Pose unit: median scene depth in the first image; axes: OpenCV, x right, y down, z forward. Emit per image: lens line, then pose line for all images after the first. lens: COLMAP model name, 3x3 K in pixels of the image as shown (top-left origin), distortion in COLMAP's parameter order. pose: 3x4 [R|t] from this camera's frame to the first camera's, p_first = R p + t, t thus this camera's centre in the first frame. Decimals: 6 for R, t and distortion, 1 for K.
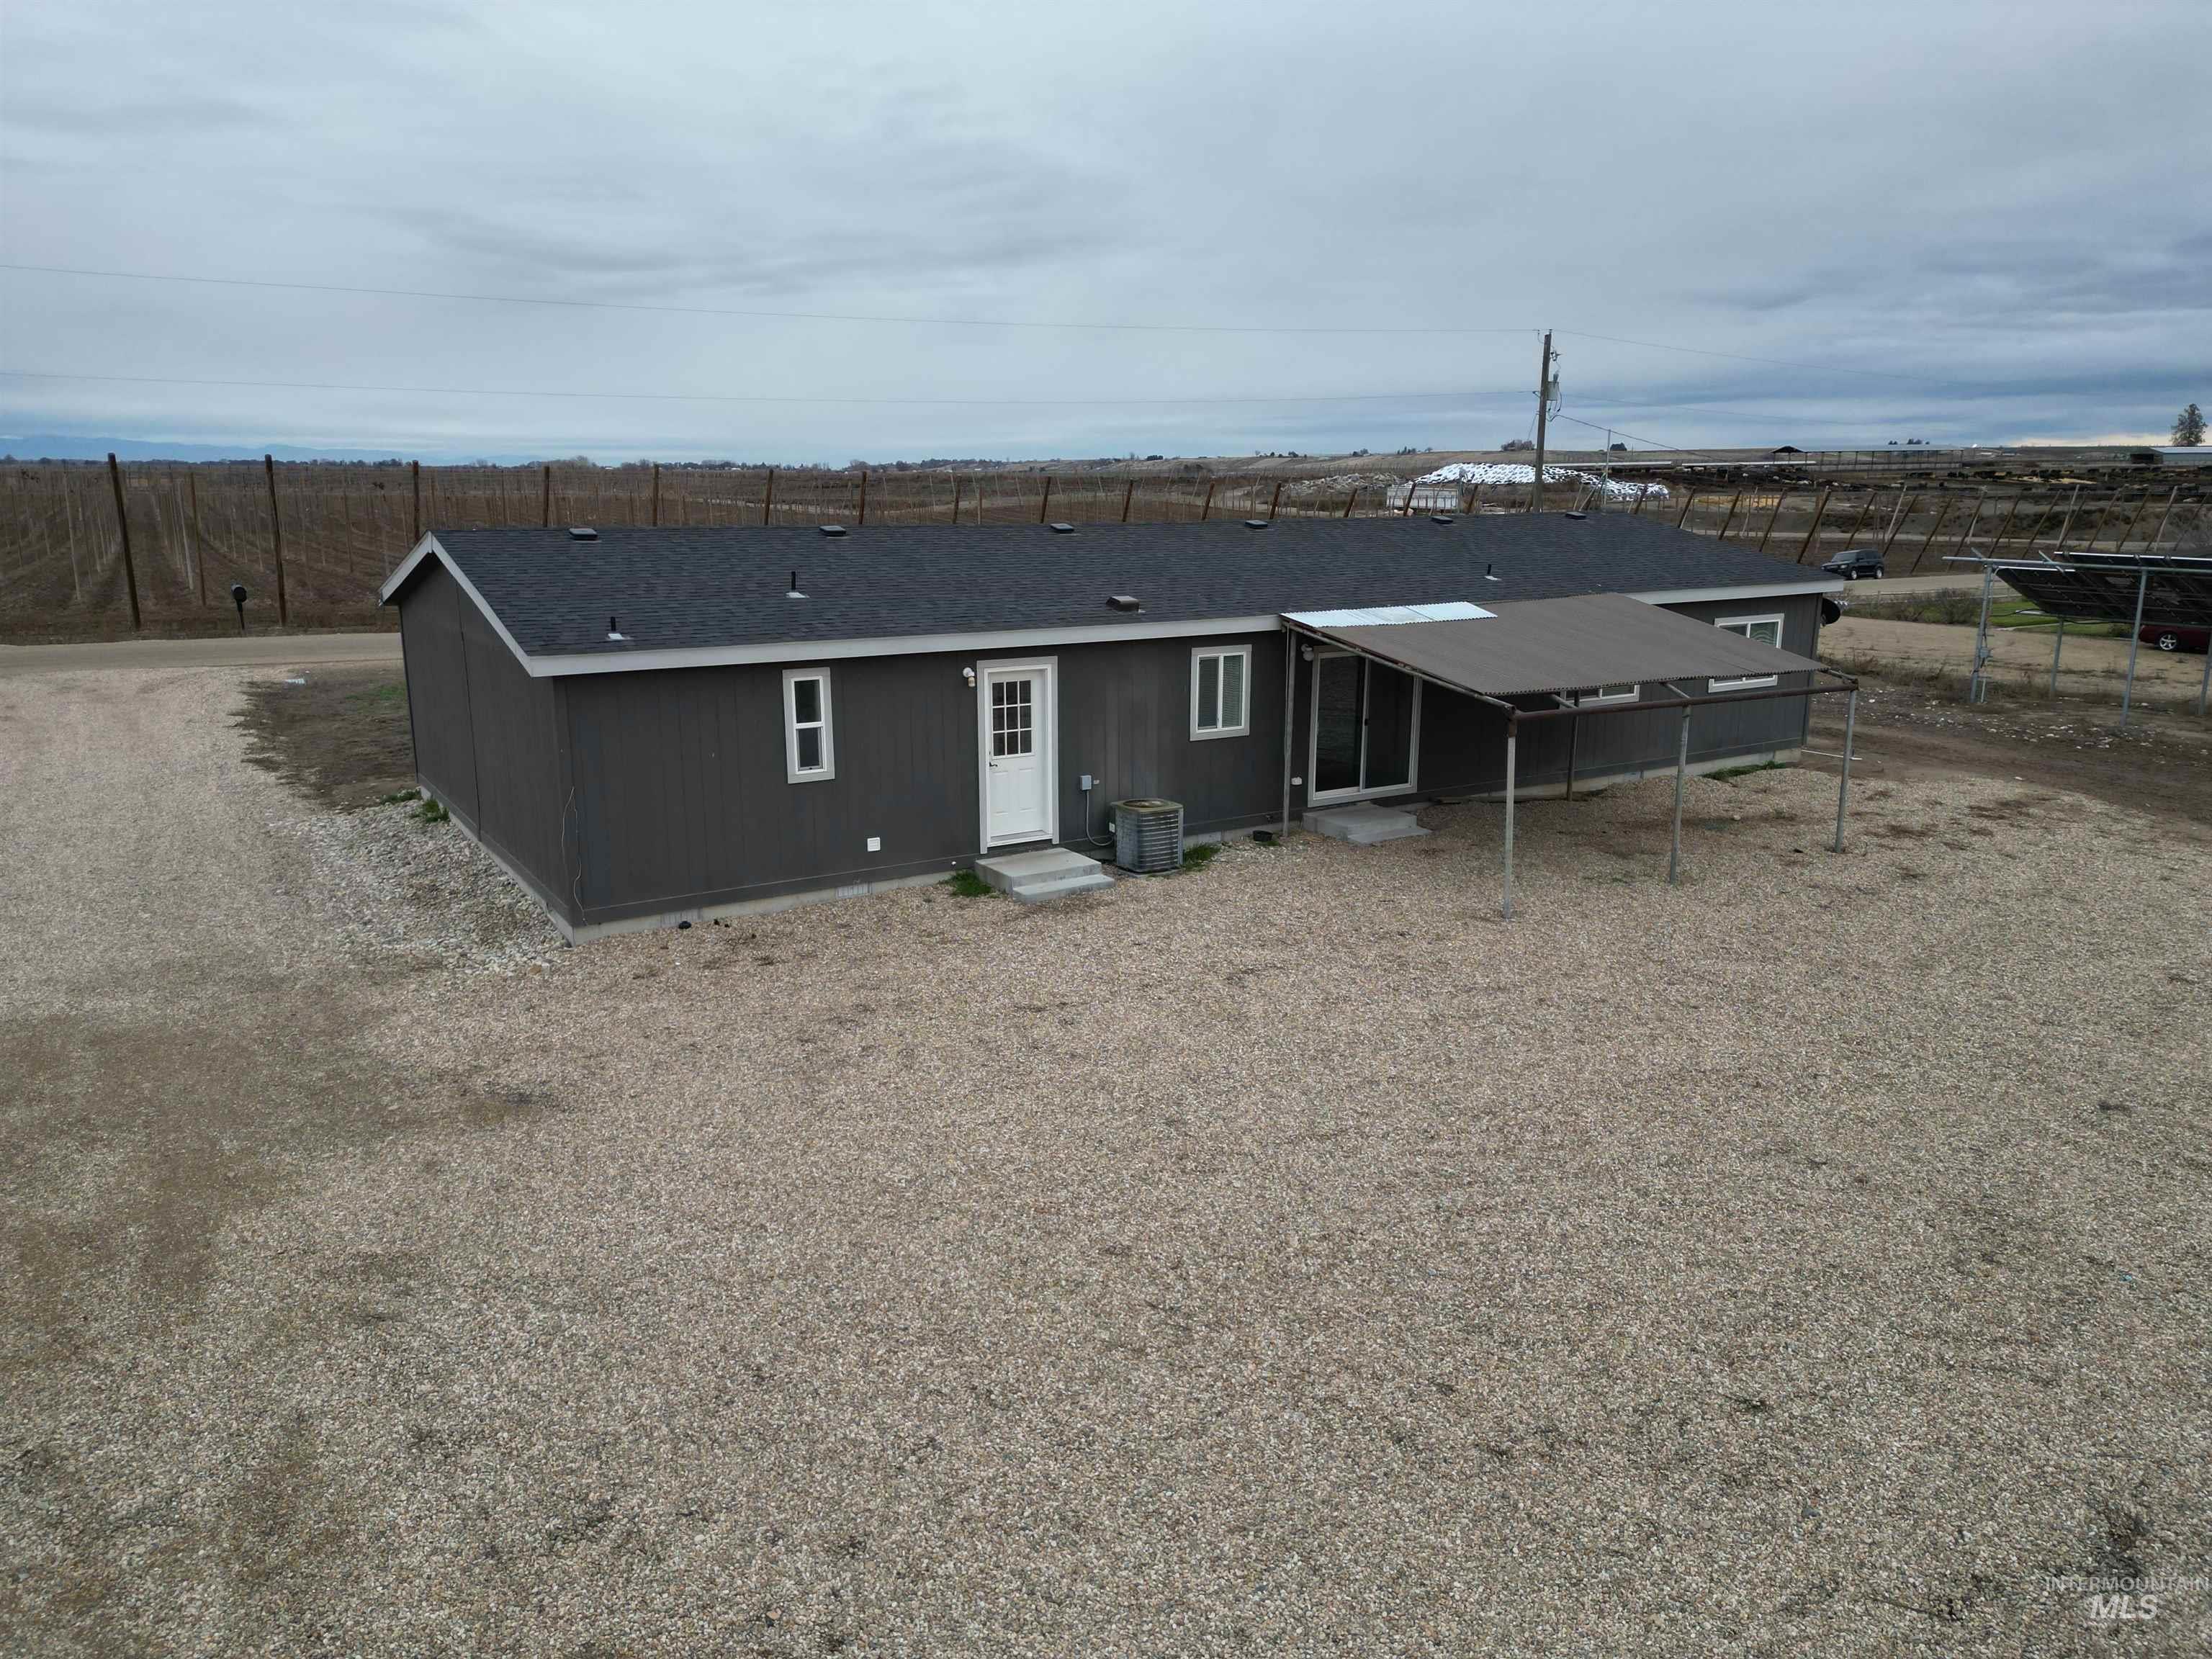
lens RADIAL K [[1544.3, 0, 1107.6], [0, 1544.3, 828.4], [0, 0, 1]] dist [0.076436, -0.071493]
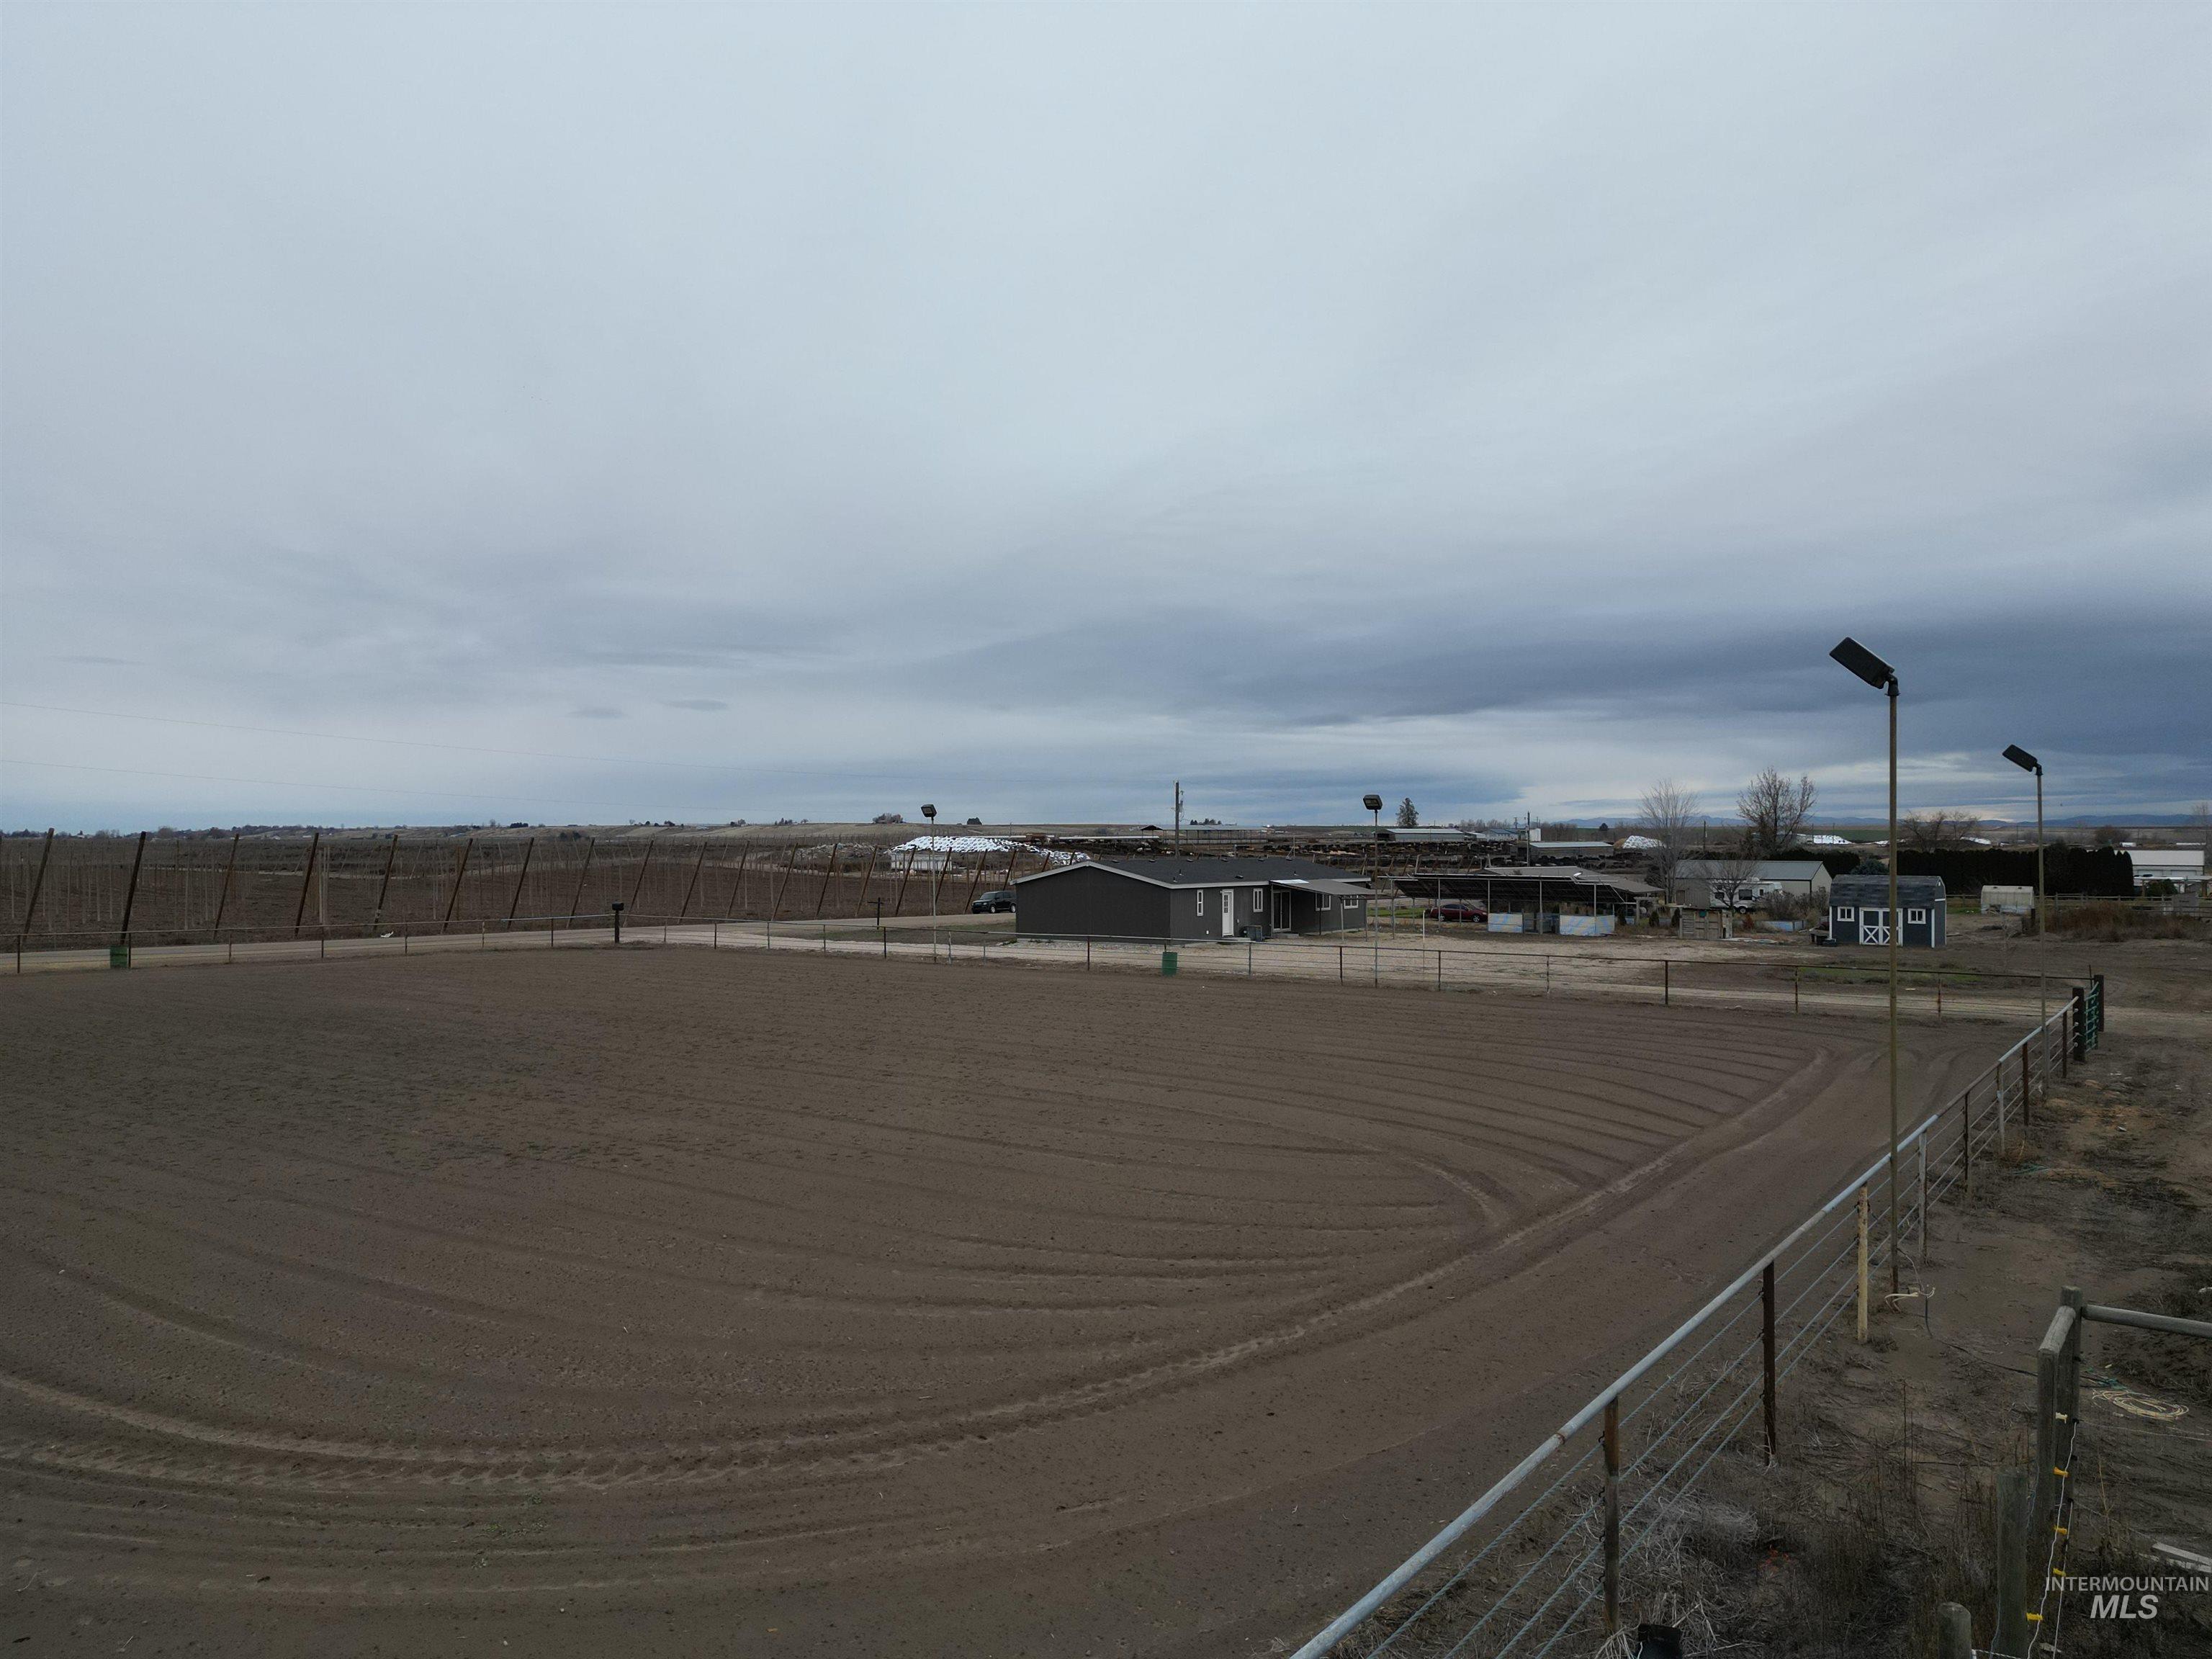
lens RADIAL K [[1544.3, 0, 1105.9], [0, 1544.3, 816.9], [0, 0, 1]] dist [0.076436, -0.071493]
pose [[0.921511, 0.009284, 0.388242, -1.064605], [0.083654, 0.971500, -0.221788, 0.320000], [-0.379236, 0.236858, 0.894471, -1.416595]]
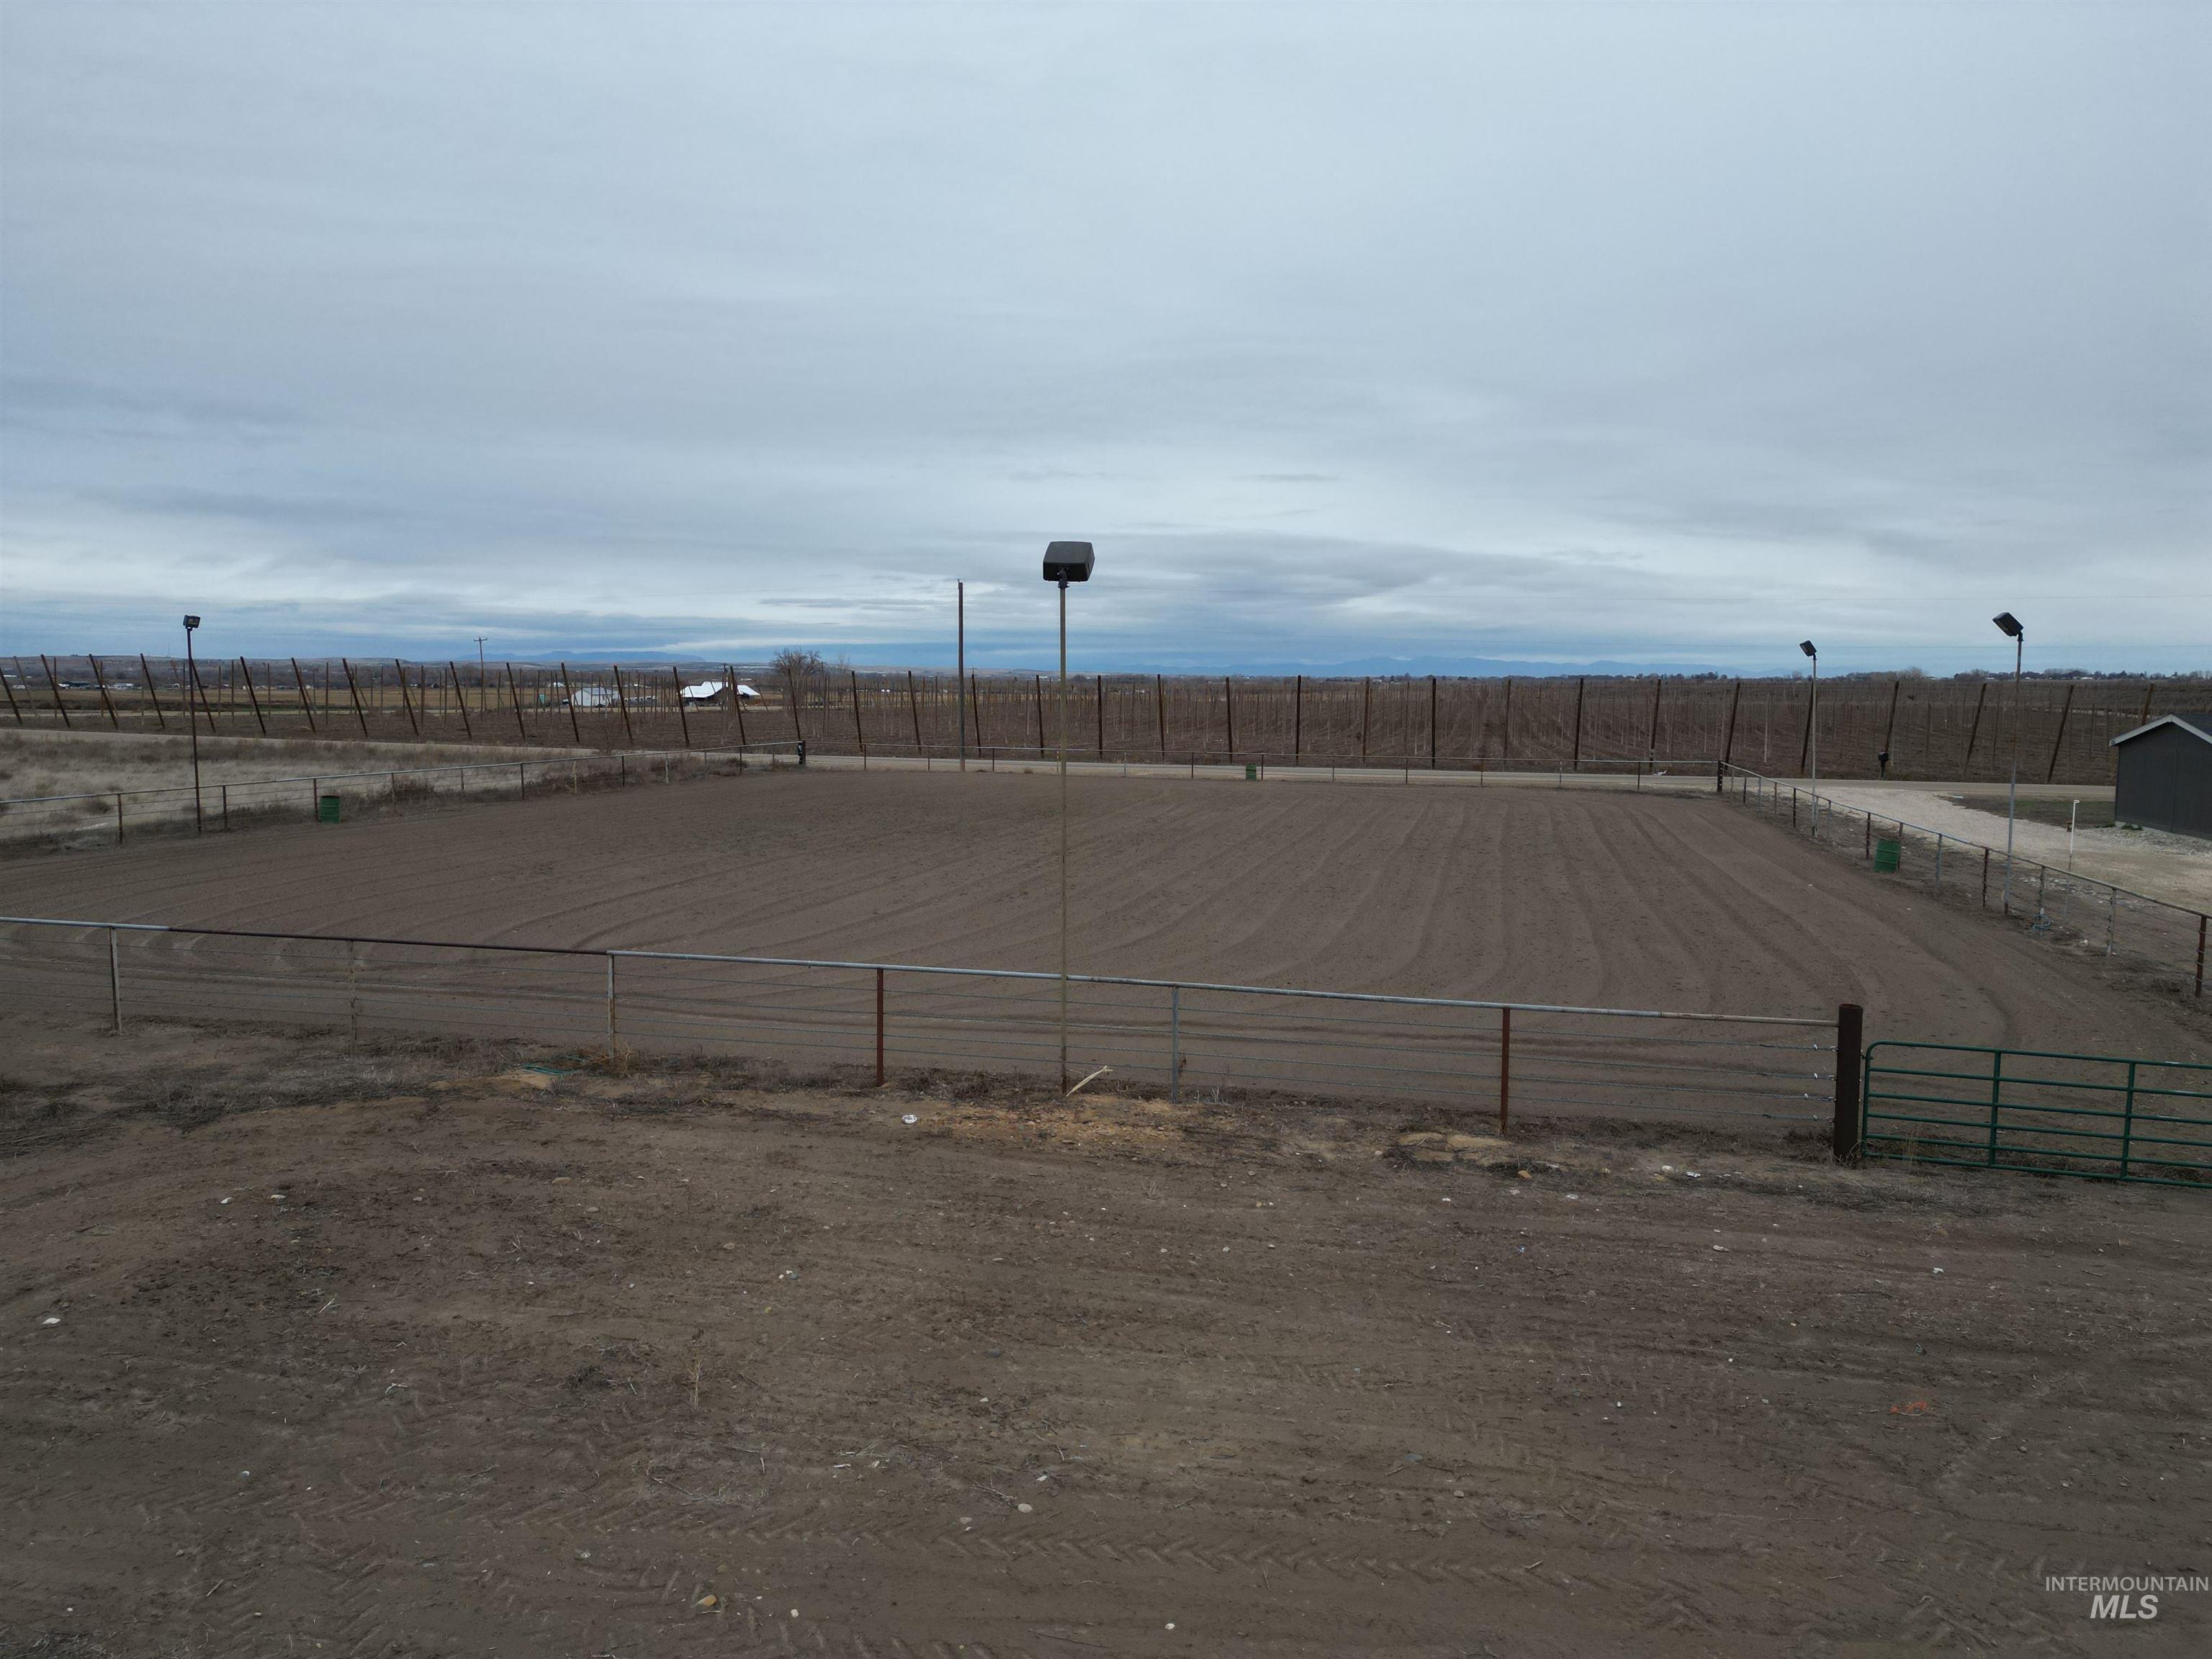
lens RADIAL K [[1544.3, 0, 1103.0], [0, 1544.3, 849.0], [0, 0, 1]] dist [0.076436, -0.071493]
pose [[0.708745, 0.077290, -0.701218, 0.103311], [-0.159715, 0.985751, -0.052777, 0.267589], [0.687147, 0.149400, 0.710991, -1.212322]]
